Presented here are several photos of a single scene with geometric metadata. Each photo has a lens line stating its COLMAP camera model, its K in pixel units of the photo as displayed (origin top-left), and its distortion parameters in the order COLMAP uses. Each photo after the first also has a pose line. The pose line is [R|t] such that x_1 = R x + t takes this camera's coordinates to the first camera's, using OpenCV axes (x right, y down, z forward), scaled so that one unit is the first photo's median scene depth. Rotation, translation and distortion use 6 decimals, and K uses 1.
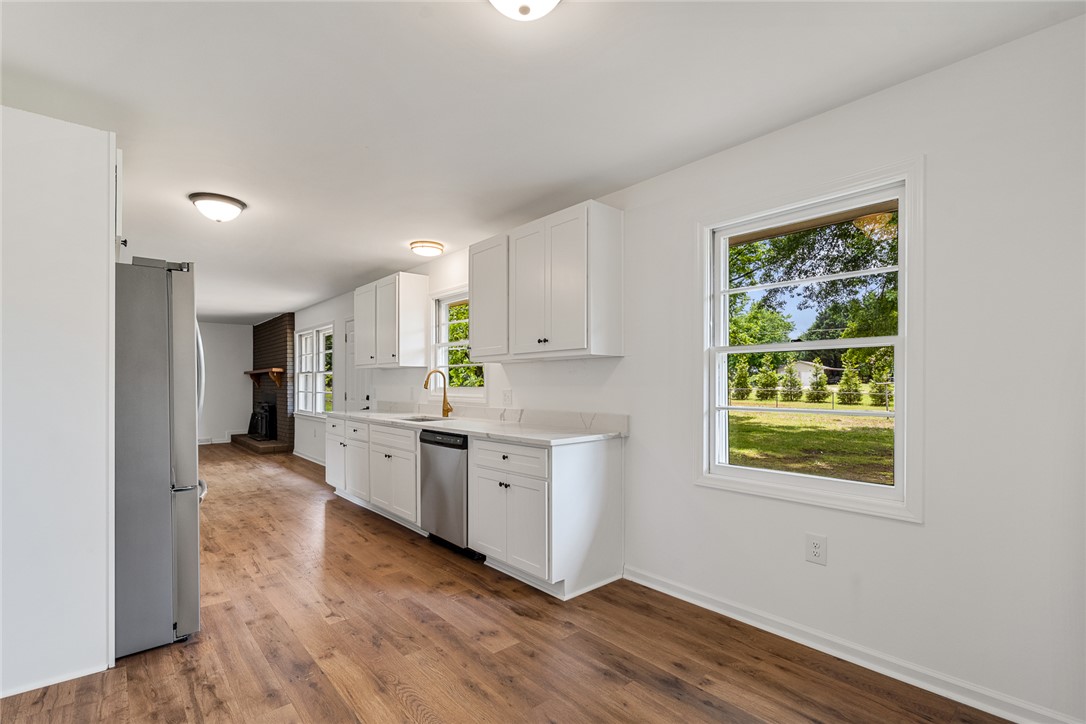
lens RADIAL K [[503.2, 0, 543.3], [0, 503.2, 381.7], [0, 0, 1]] dist [-0.000669, 0.000118]
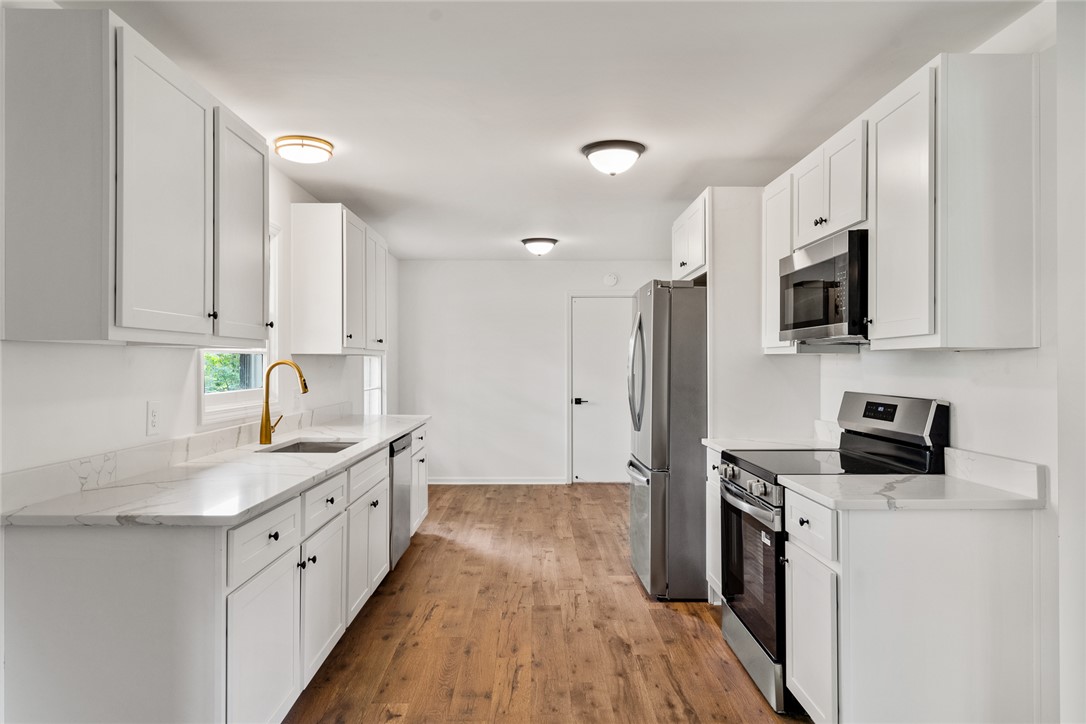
lens RADIAL K [[711.5, 0, 525.0], [0, 711.5, 358.8], [0, 0, 1]] dist [0.051360, 0.000511]
pose [[-0.745100, 0.009211, 0.666889, -1.465736], [0.001752, 0.999928, -0.011853, -0.023068], [-0.666951, -0.007664, -0.745062, 2.189221]]
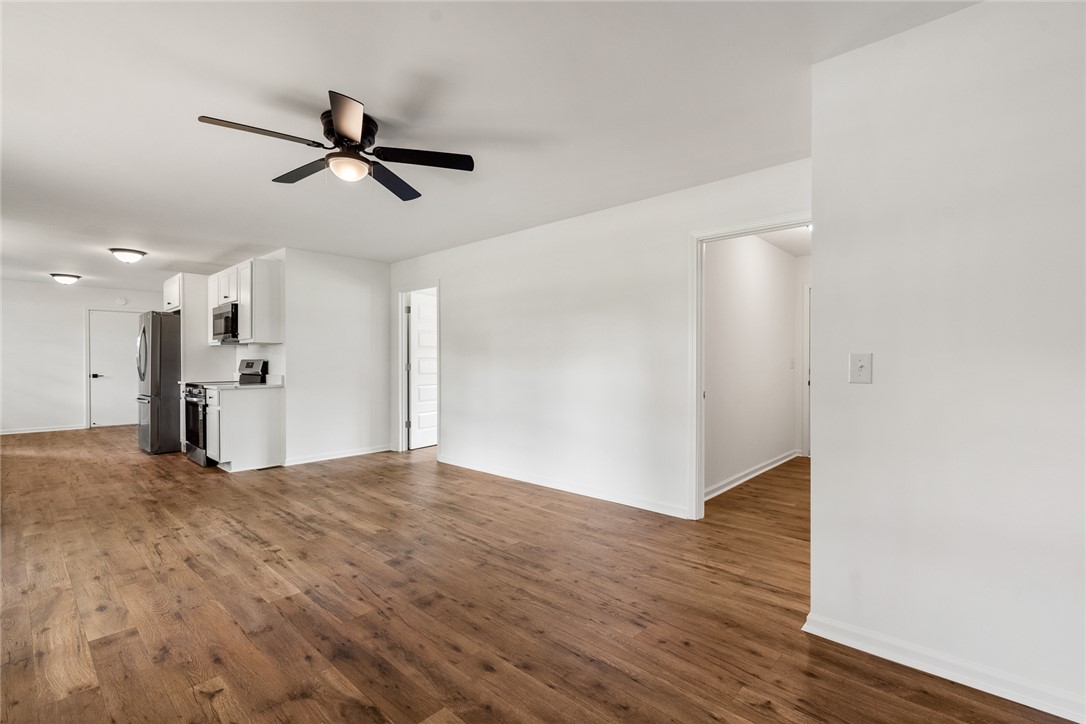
lens RADIAL K [[493.9, 0, 544.8], [0, 493.9, 366.3], [0, 0, 1]] dist [-0.004169, -0.000357]
pose [[-0.993568, 0.006940, -0.113021, -2.160540], [0.005996, 0.999944, 0.008688, 0.037227], [0.113075, 0.007954, -0.993555, 3.275978]]
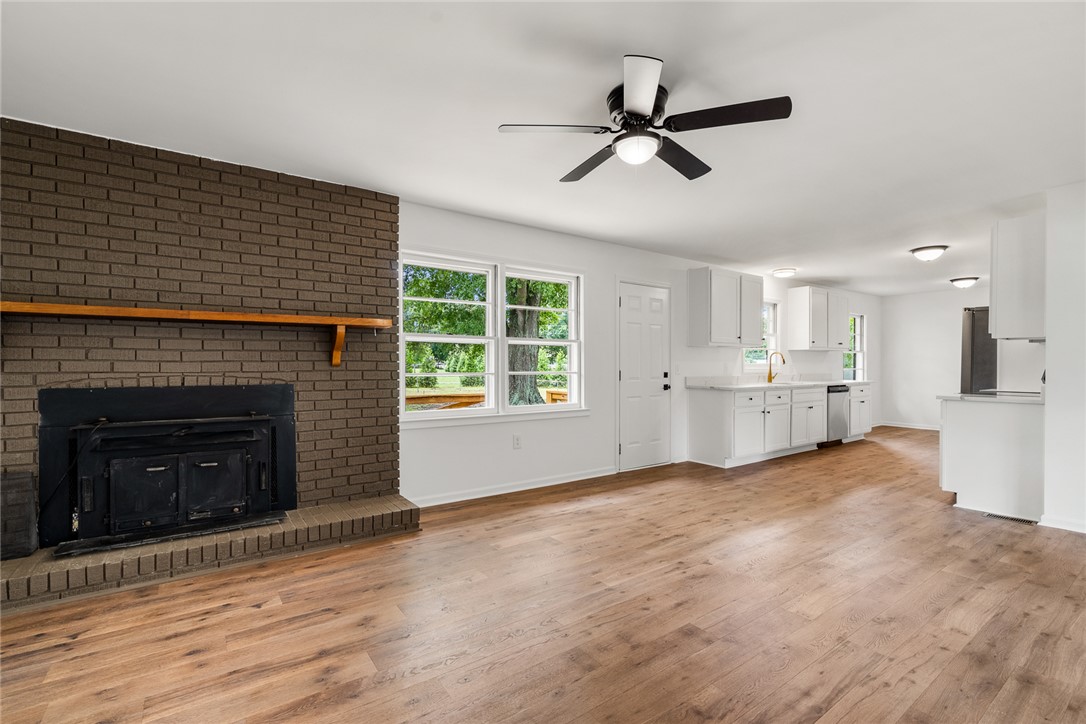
lens RADIAL K [[493.9, 0, 544.8], [0, 493.9, 366.3], [0, 0, 1]] dist [-0.004169, -0.000357]
pose [[0.093334, -0.002310, 0.995632, -2.749209], [-0.001846, 0.999995, 0.002493, 0.027858], [-0.995633, -0.002071, 0.093329, 2.412135]]
